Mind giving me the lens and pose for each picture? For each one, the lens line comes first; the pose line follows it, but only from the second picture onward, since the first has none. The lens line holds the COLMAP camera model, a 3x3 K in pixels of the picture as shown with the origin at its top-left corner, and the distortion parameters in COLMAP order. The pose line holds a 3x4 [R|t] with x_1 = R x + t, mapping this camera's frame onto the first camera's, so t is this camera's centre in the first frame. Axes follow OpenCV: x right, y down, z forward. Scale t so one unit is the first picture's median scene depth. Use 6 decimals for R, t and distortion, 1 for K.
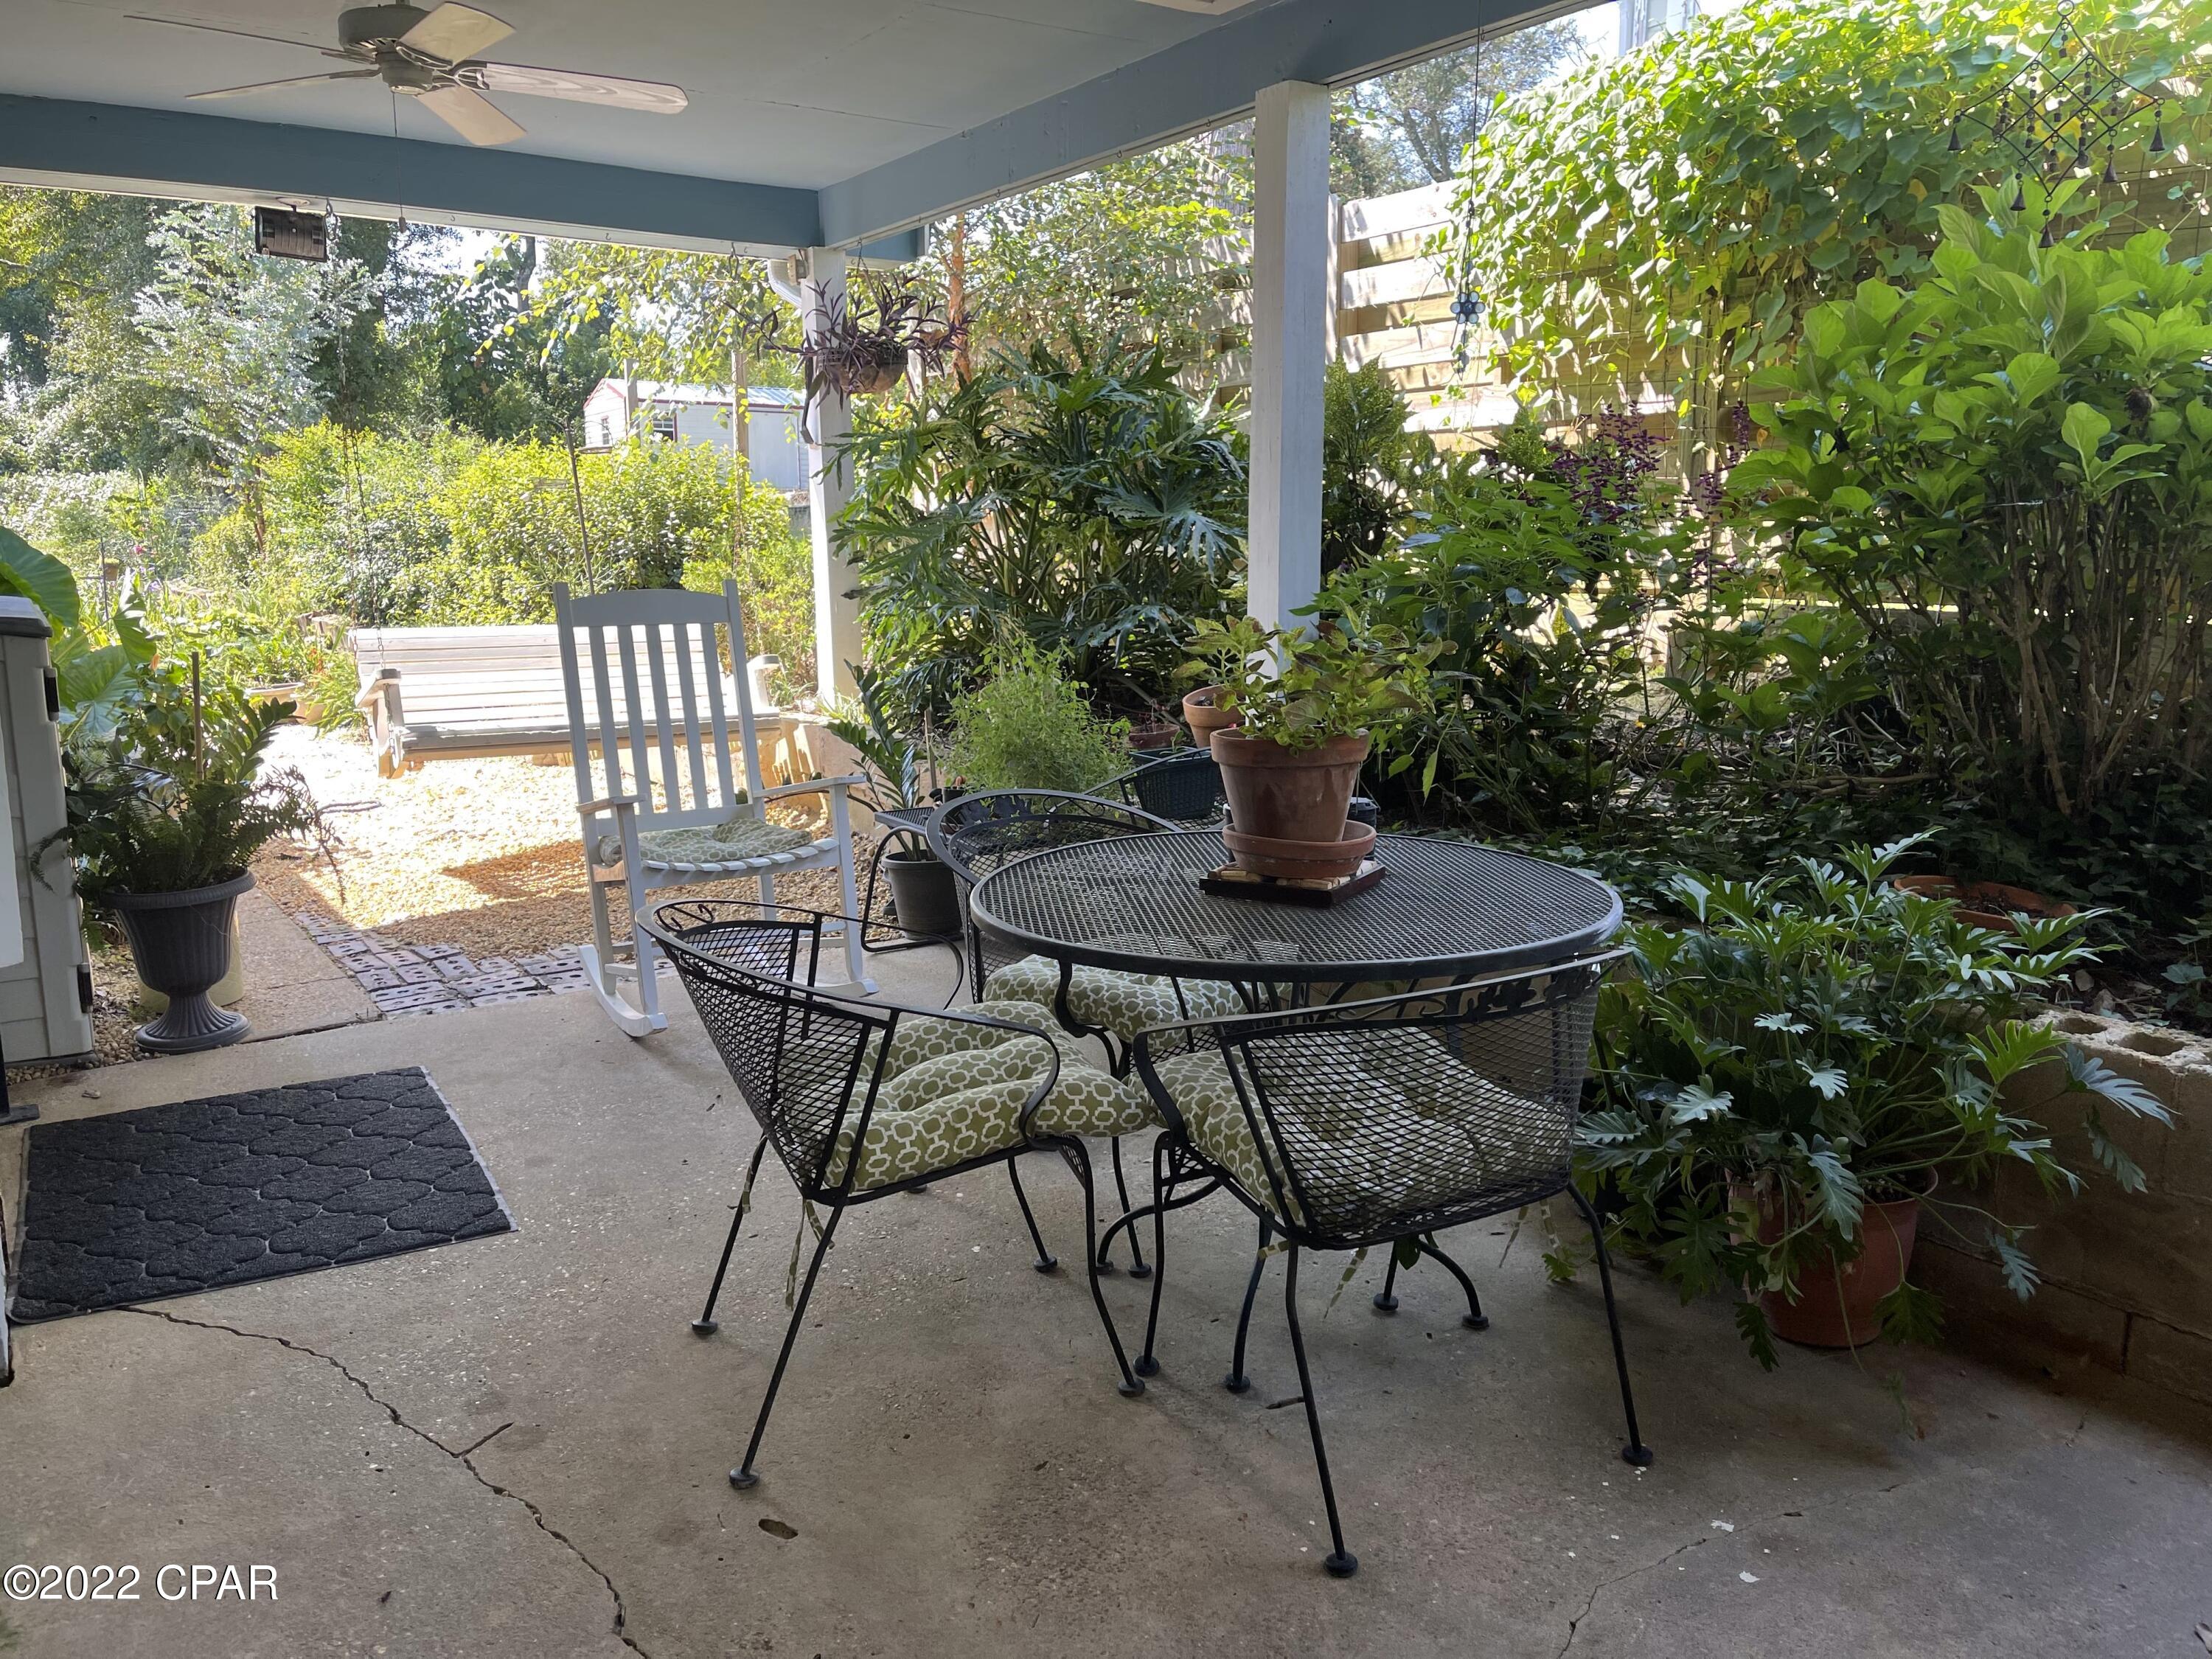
lens RADIAL K [[1672.7, 0, 1102.9], [0, 1672.7, 820.2], [0, 0, 1]] dist [0.058992, -0.075768]
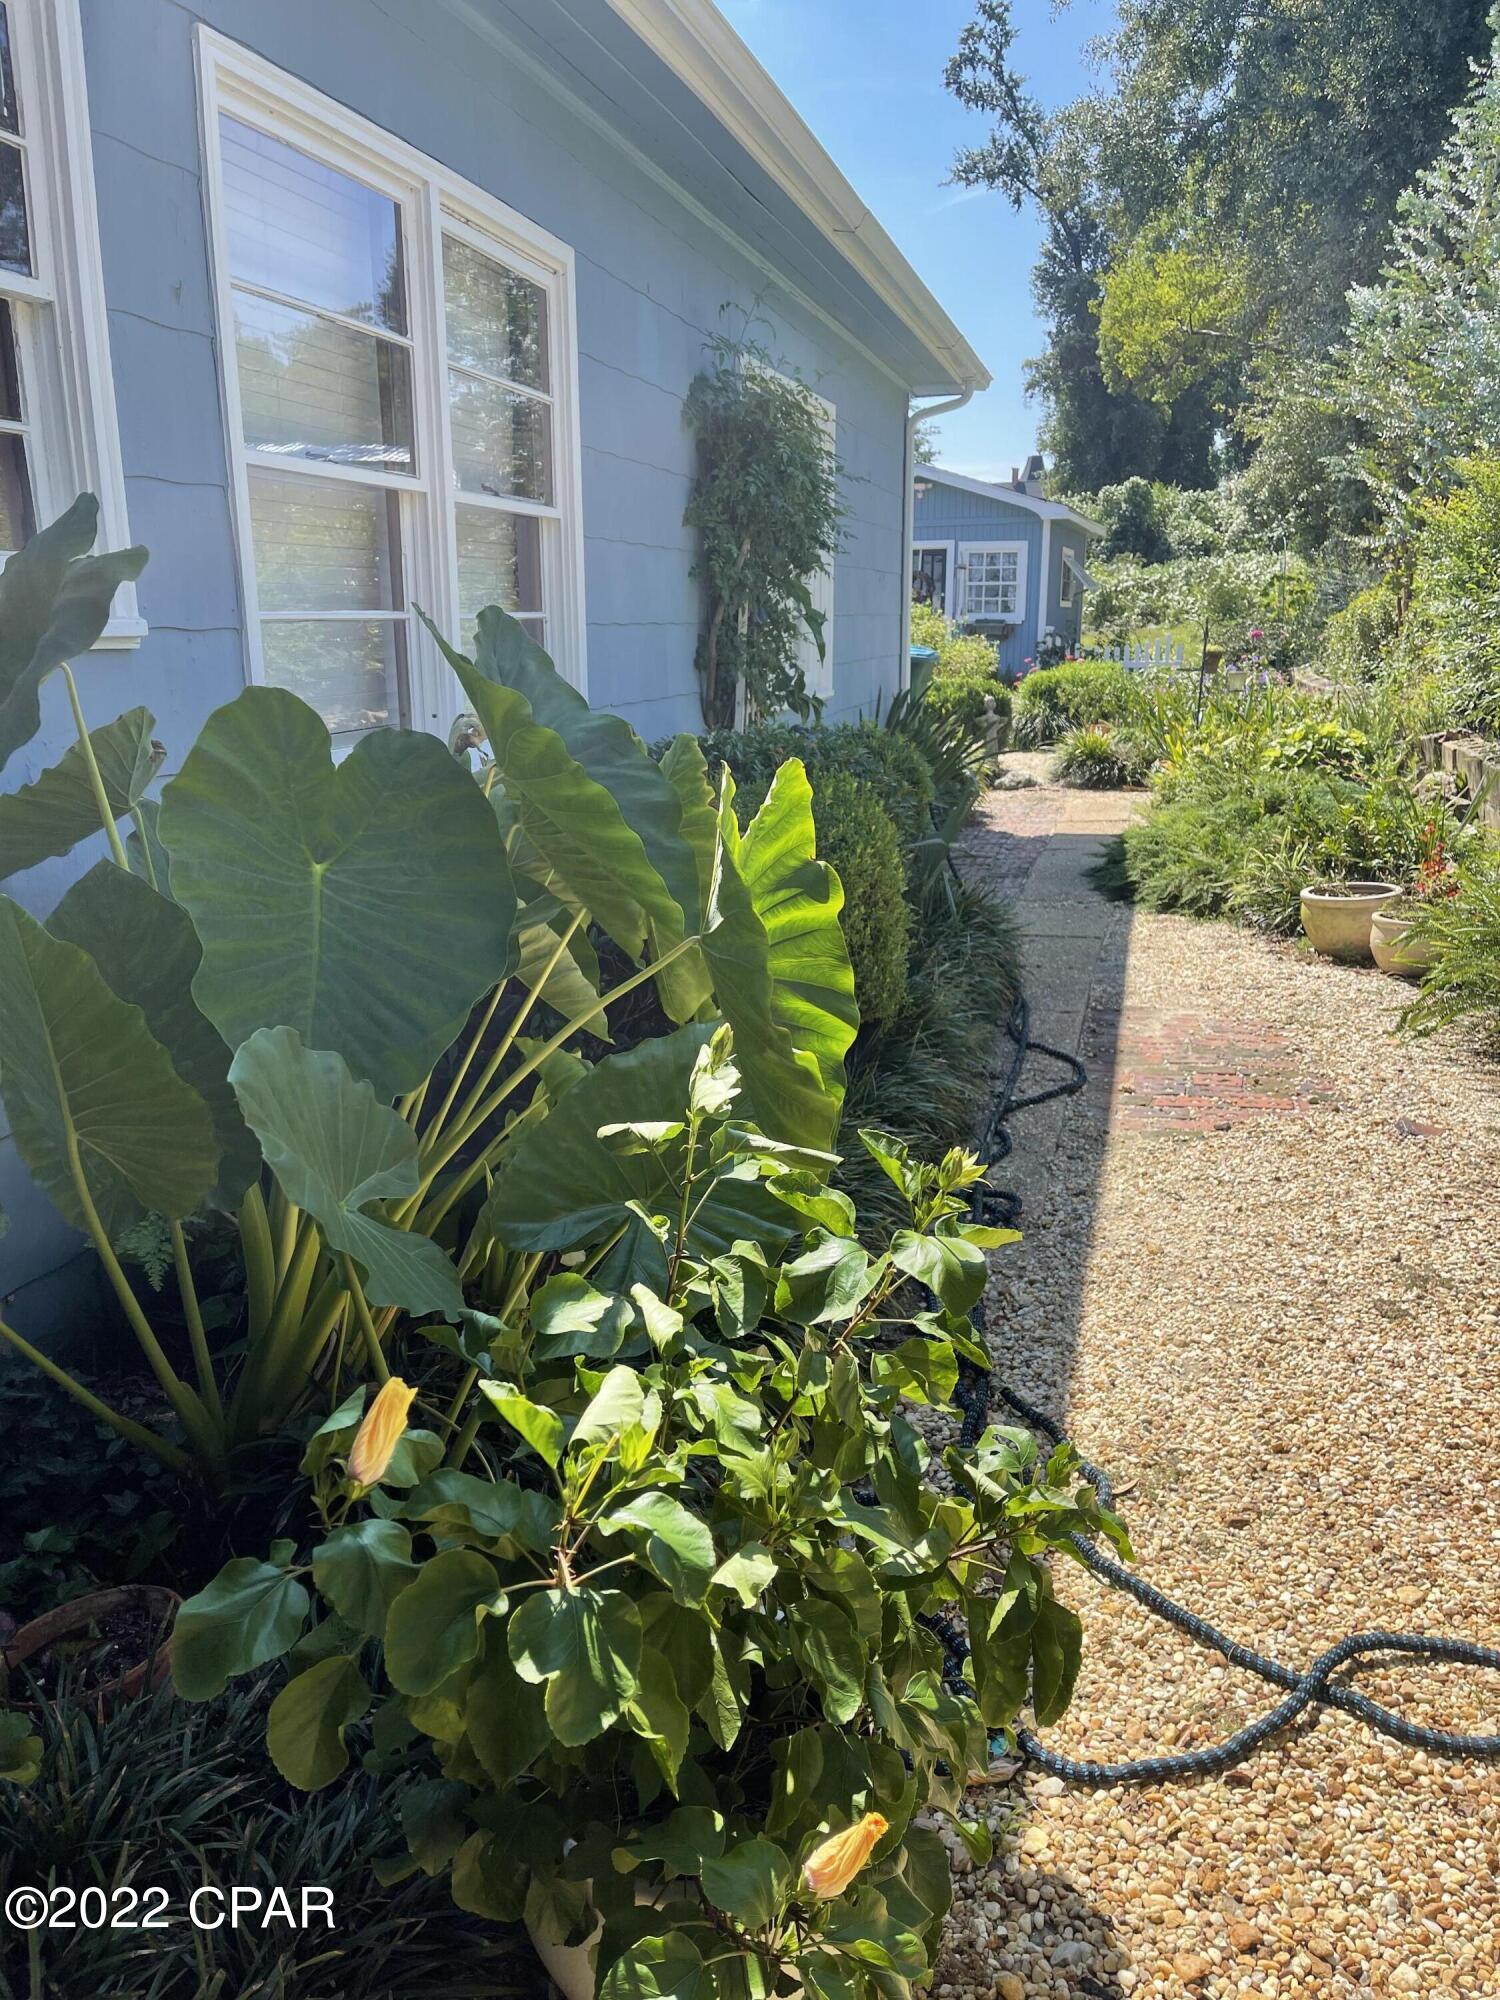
lens RADIAL K [[1512.4, 0, 739.4], [0, 1512.4, 1003.6], [0, 0, 1]] dist [0.058992, -0.075768]
pose [[0.648421, 0.181566, -0.739313, -0.609356], [-0.119094, 0.983378, 0.137053, -0.219826], [0.751909, -0.000820, 0.659267, 1.301251]]
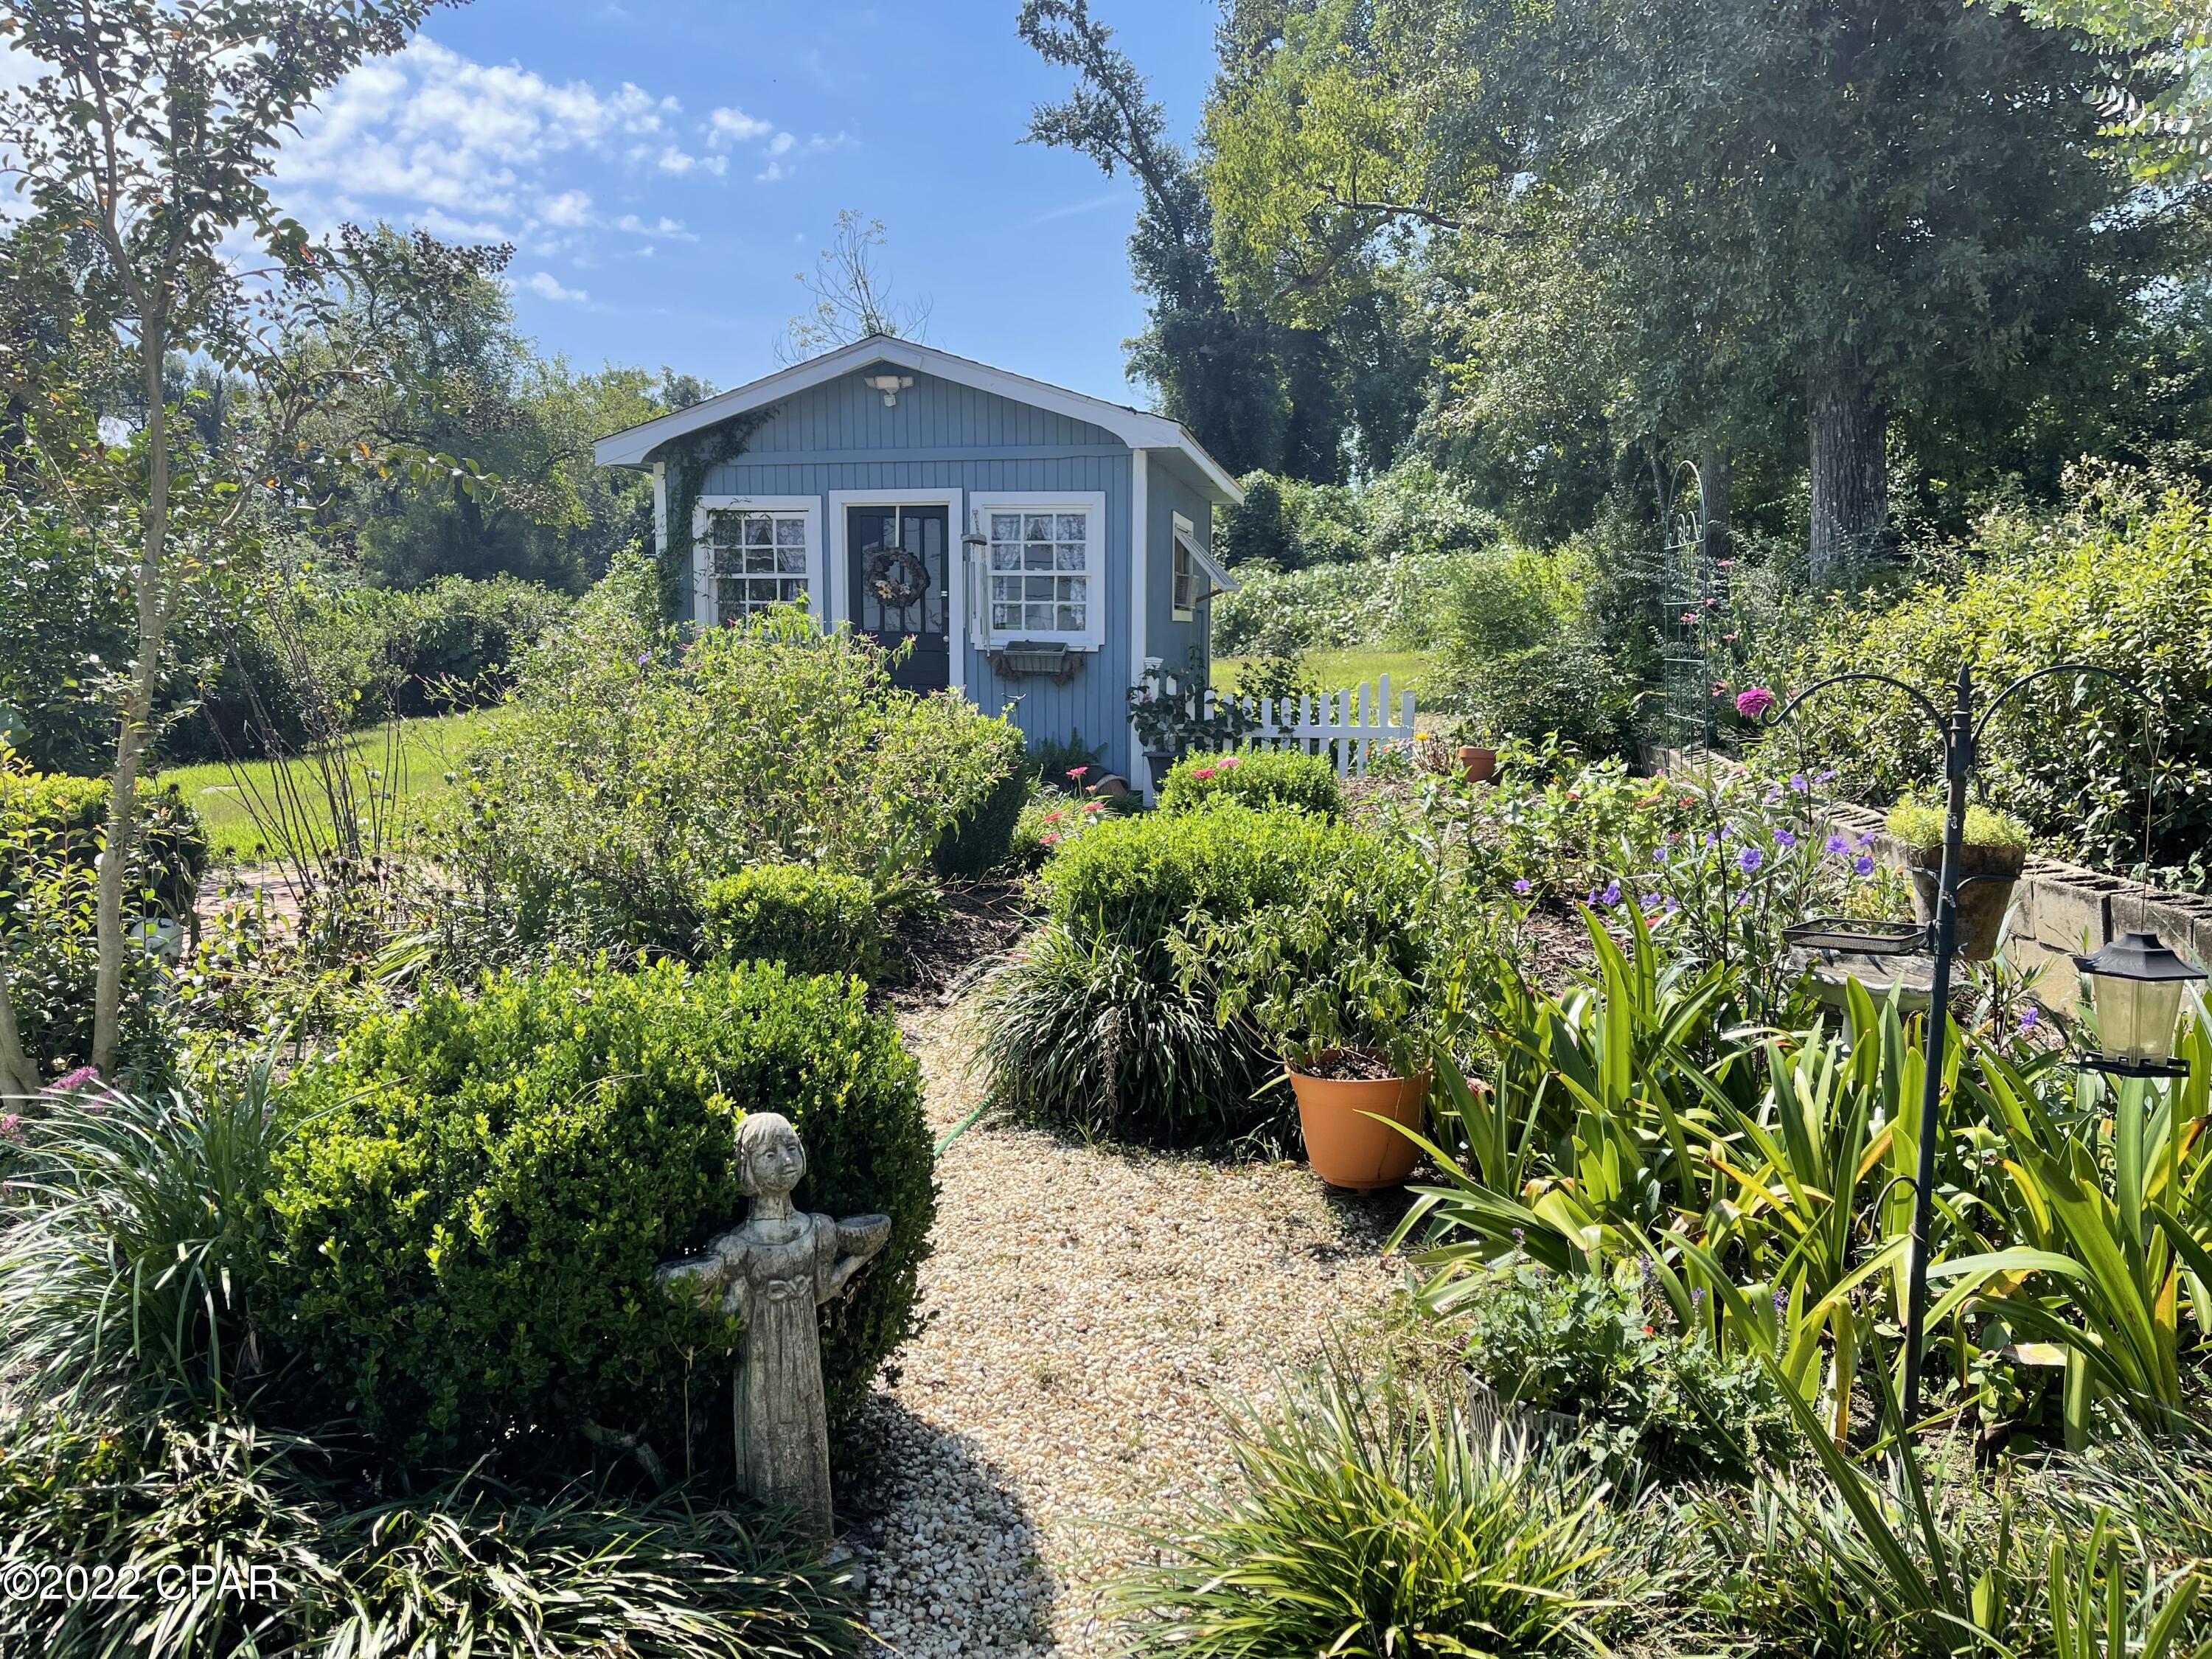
lens RADIAL K [[1672.7, 0, 1123.9], [0, 1672.7, 836.3], [0, 0, 1]] dist [0.058992, -0.075768]
pose [[0.768046, 0.076150, -0.635850, -2.057275], [-0.106032, 0.994322, -0.008995, -0.536353], [0.631555, 0.074328, 0.771760, 3.135471]]
